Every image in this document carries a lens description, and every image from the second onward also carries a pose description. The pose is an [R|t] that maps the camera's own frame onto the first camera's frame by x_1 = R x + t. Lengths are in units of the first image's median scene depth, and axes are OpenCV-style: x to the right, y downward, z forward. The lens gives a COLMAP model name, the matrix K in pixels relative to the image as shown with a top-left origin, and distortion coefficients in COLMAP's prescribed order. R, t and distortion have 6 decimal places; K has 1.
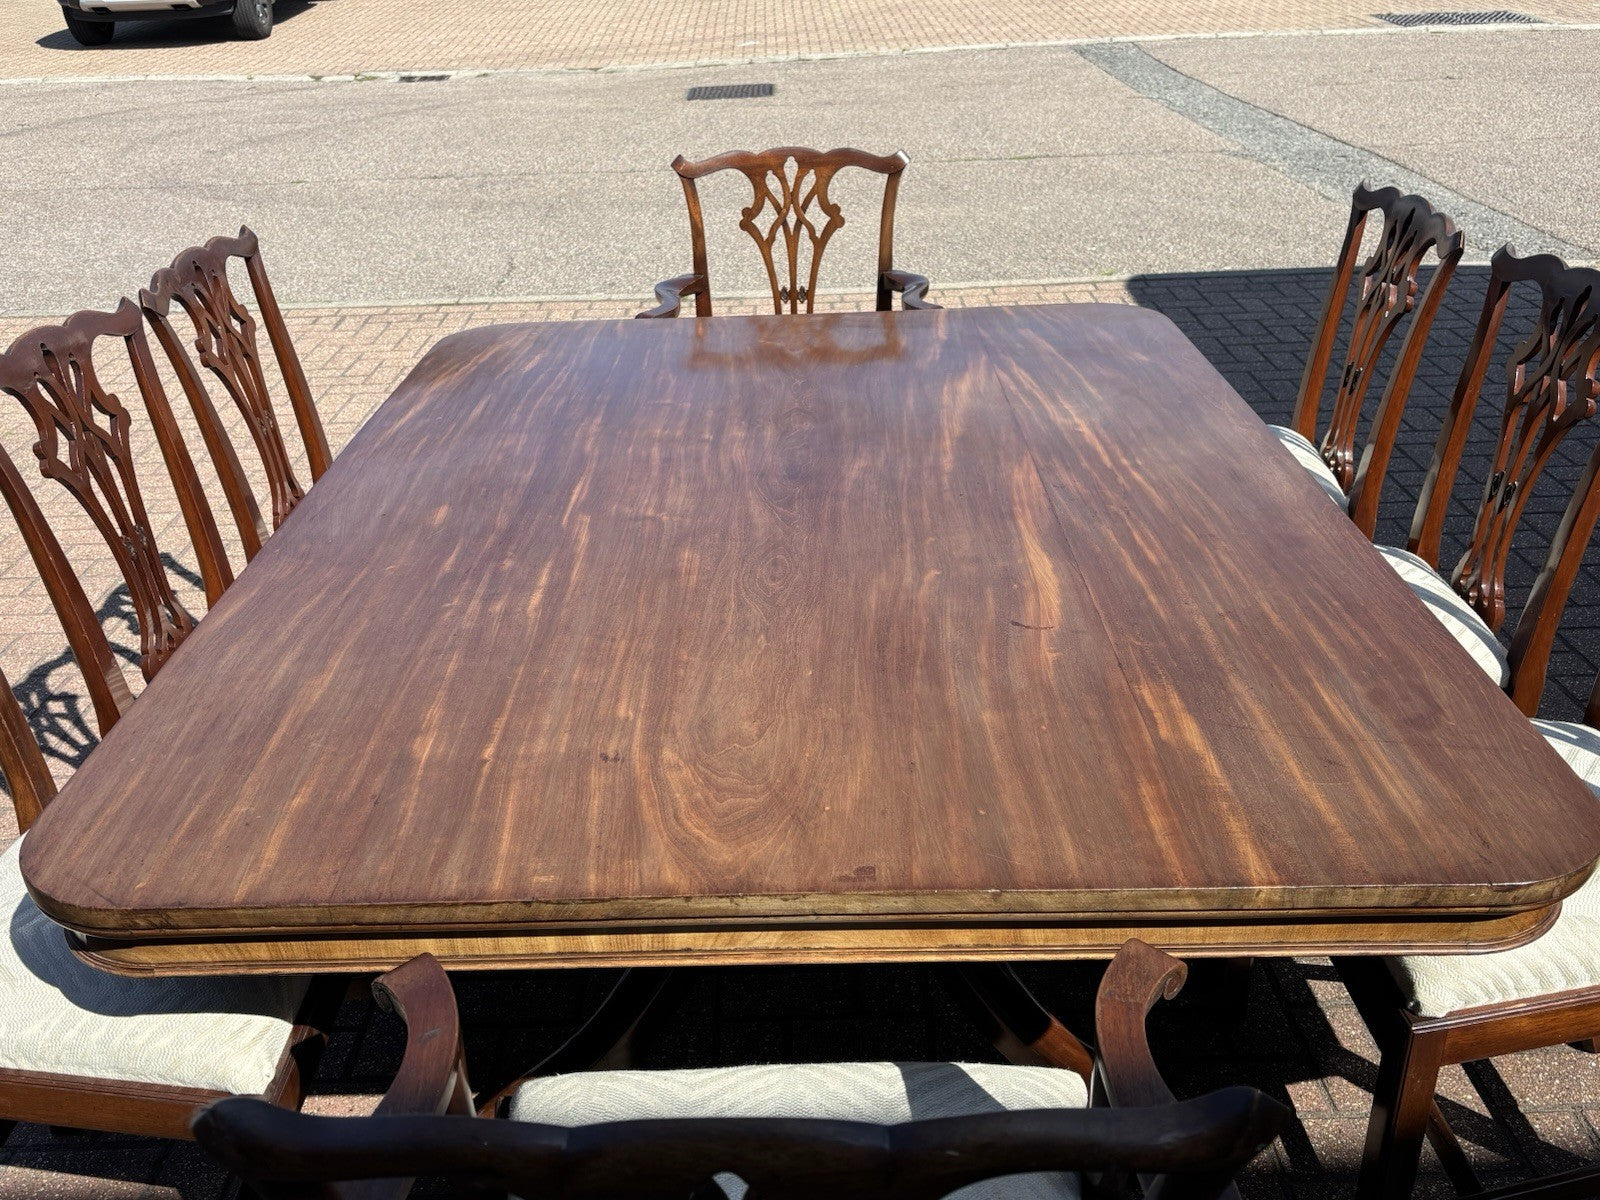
lens RADIAL K [[1431.8, 0, 784.5], [0, 1431.8, 608.7], [0, 0, 1]] dist [0.021720, -0.011515]
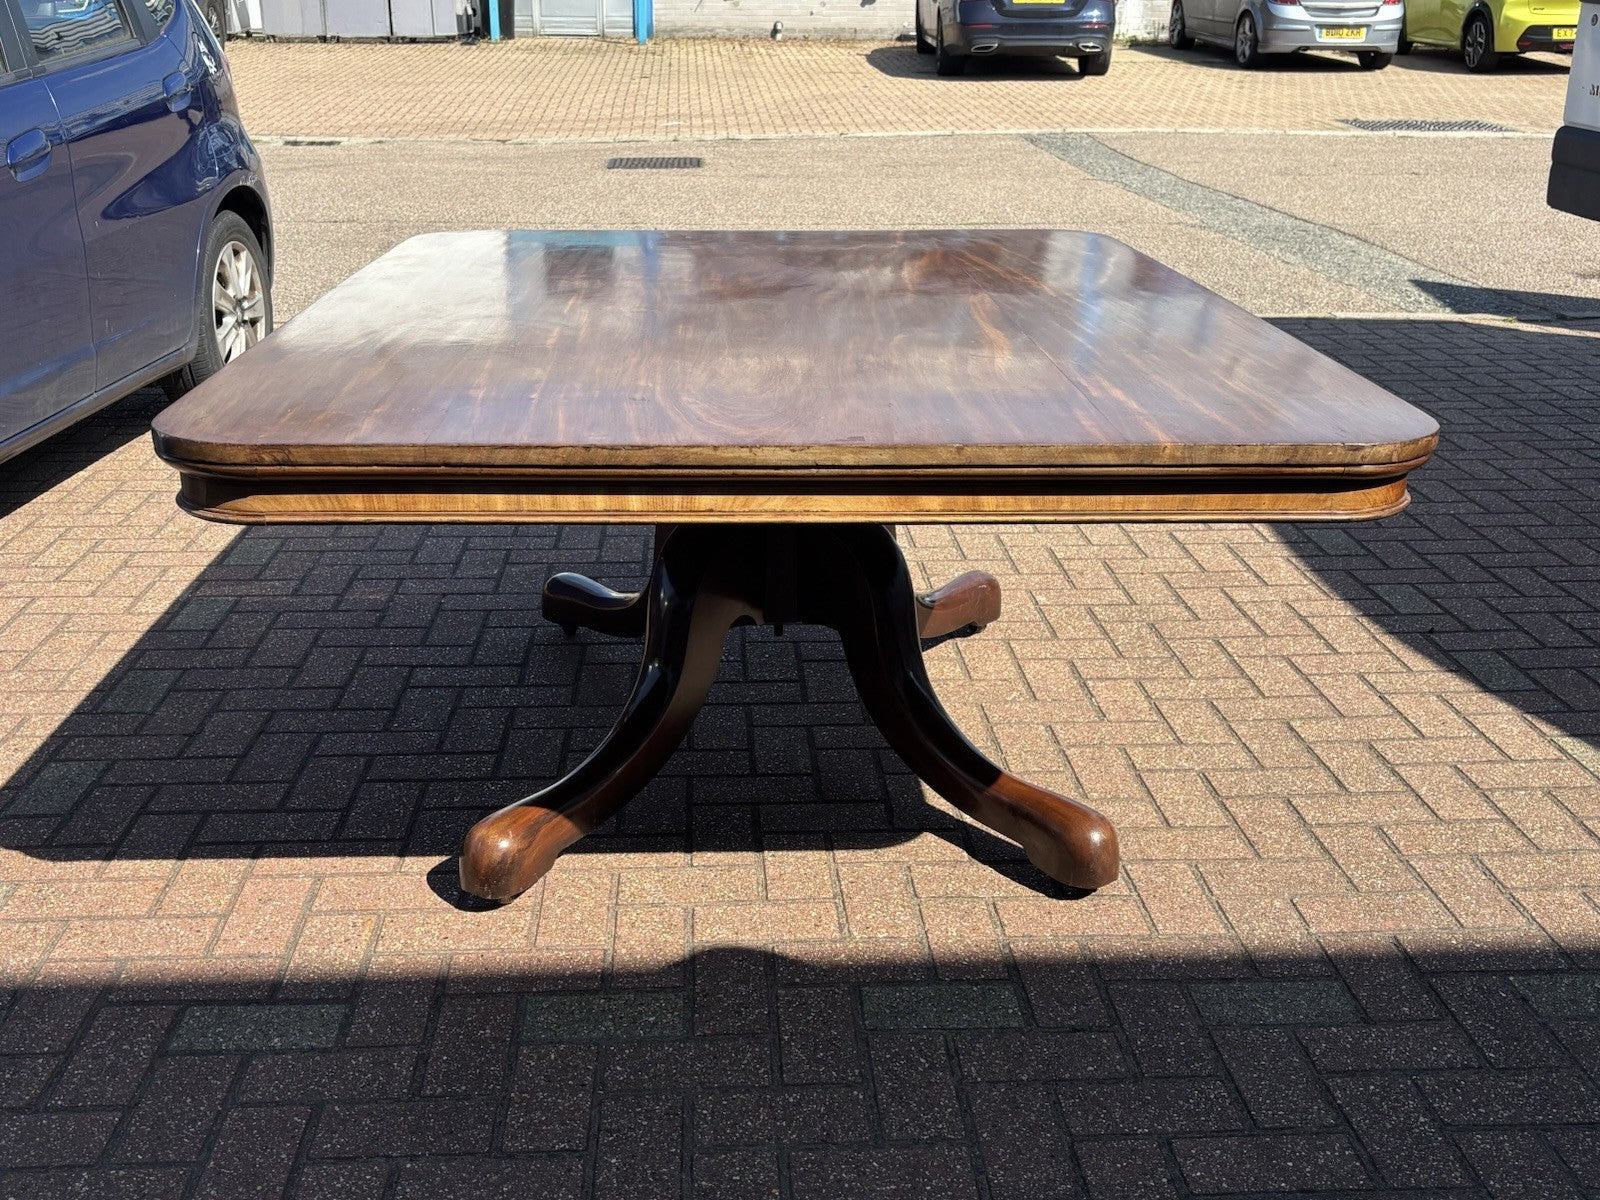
lens RADIAL K [[1694.4, 0, 790.1], [0, 1694.4, 614.6], [0, 0, 1]] dist [0.011555, 0.000000]
pose [[0.998053, 0.020376, 0.058945, -0.031786], [-0.013315, 0.992949, -0.117790, 0.191091], [-0.060930, 0.116776, 0.991288, -0.166036]]
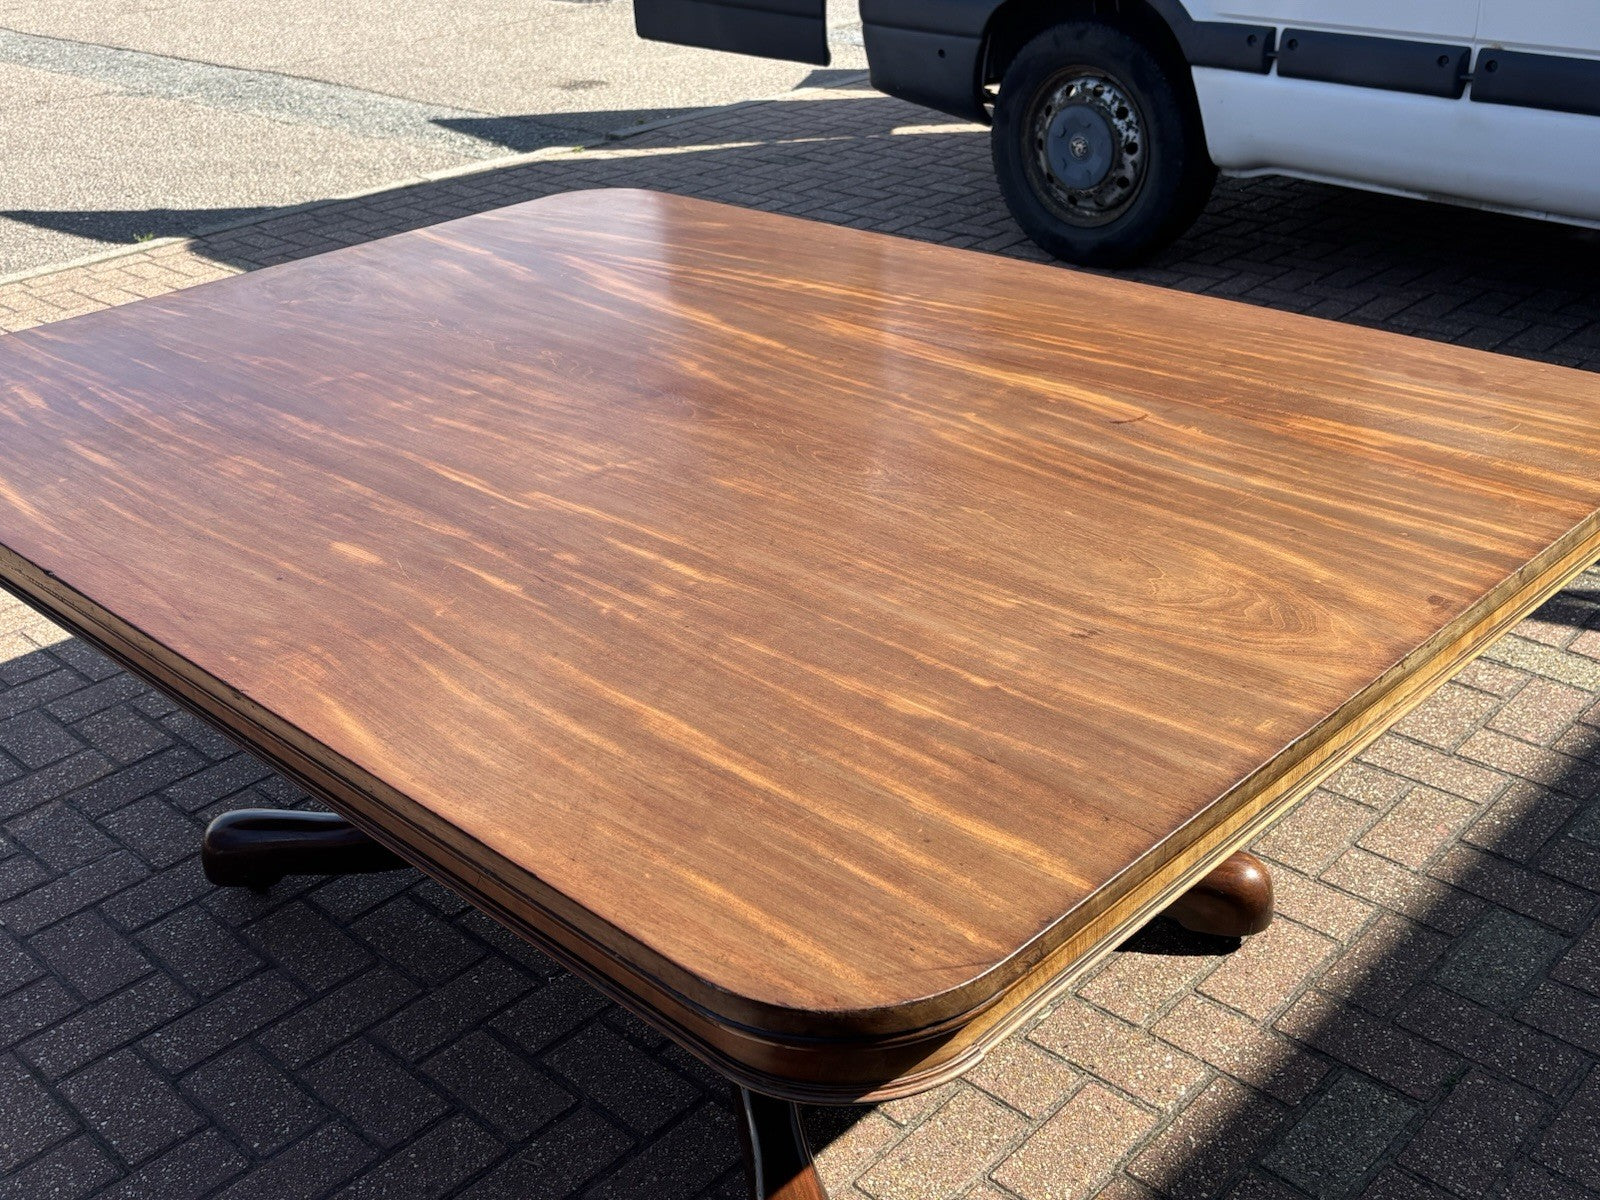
lens RADIAL K [[1694.4, 0, 783.6], [0, 1694.4, 612.1], [0, 0, 1]] dist [0.011555, 0.000000]
pose [[0.696611, -0.323342, 0.640455, -0.384889], [0.336254, 0.935711, 0.106668, -0.033759], [-0.633771, 0.141050, 0.760552, 0.142595]]
